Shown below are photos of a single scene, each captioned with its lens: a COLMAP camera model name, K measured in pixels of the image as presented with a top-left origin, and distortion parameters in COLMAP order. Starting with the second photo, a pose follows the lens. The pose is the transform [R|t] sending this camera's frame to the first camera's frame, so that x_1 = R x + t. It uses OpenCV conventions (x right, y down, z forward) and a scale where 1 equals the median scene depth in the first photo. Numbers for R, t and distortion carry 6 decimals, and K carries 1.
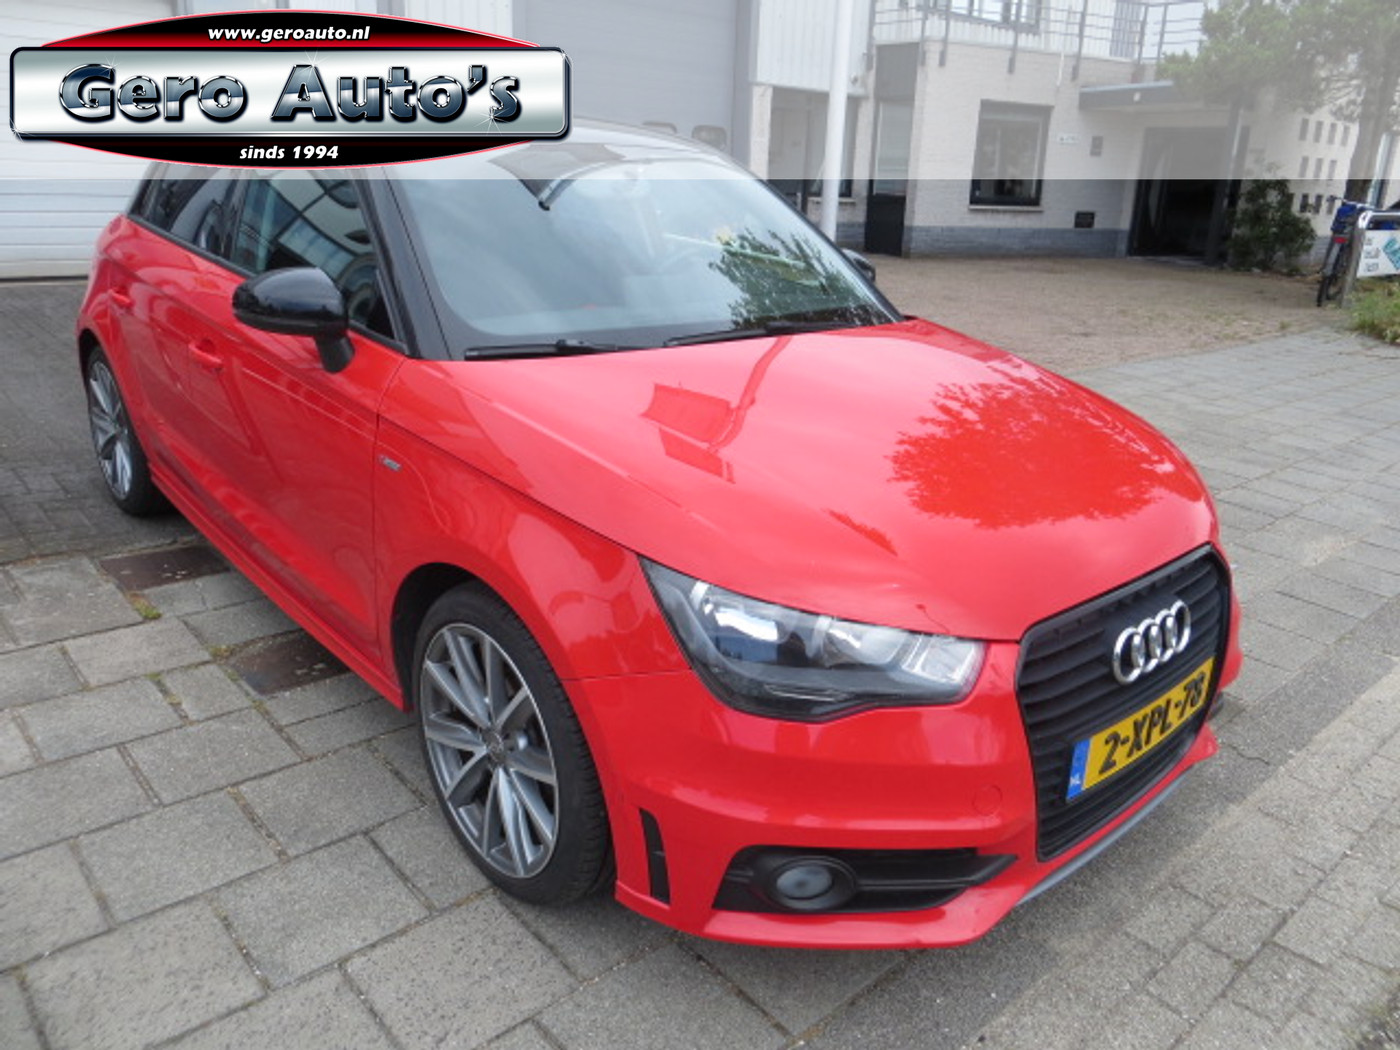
lens RADIAL K [[1038.4, 0, 700.0], [0, 1038.4, 525.0], [0, 0, 1]] dist [-0.058966, 0.028802]
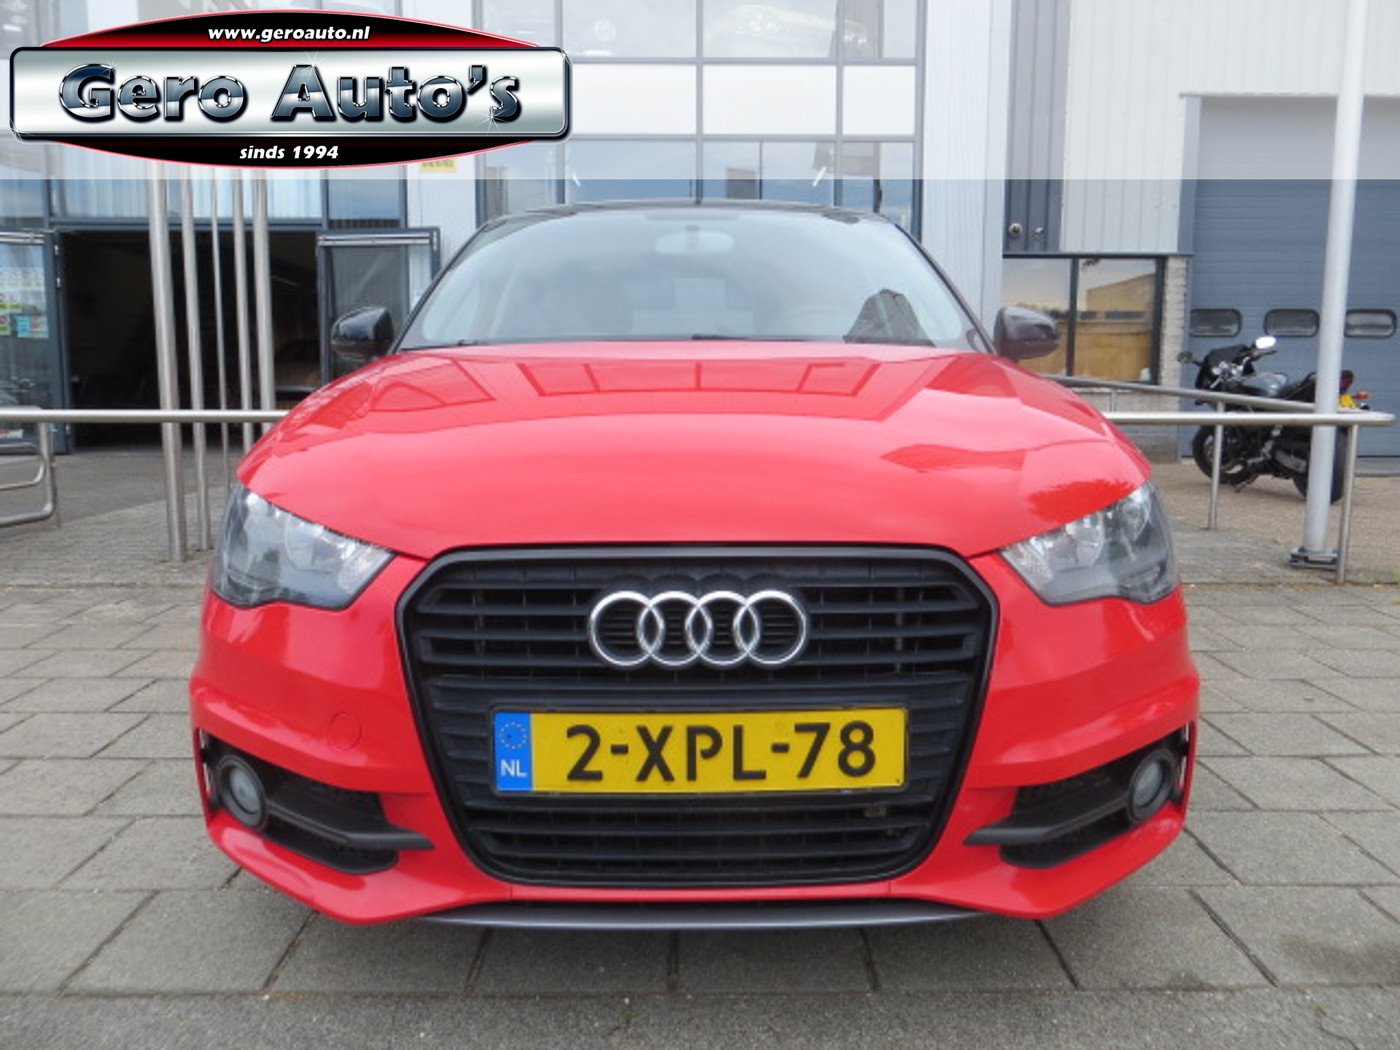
lens RADIAL K [[1038.4, 0, 700.0], [0, 1038.4, 525.0], [0, 0, 1]] dist [-0.058966, 0.028802]
pose [[0.756759, 0.044554, -0.652174, 0.951818], [-0.166840, 0.977797, -0.126795, 0.144917], [0.632045, 0.204762, 0.747390, 0.476969]]
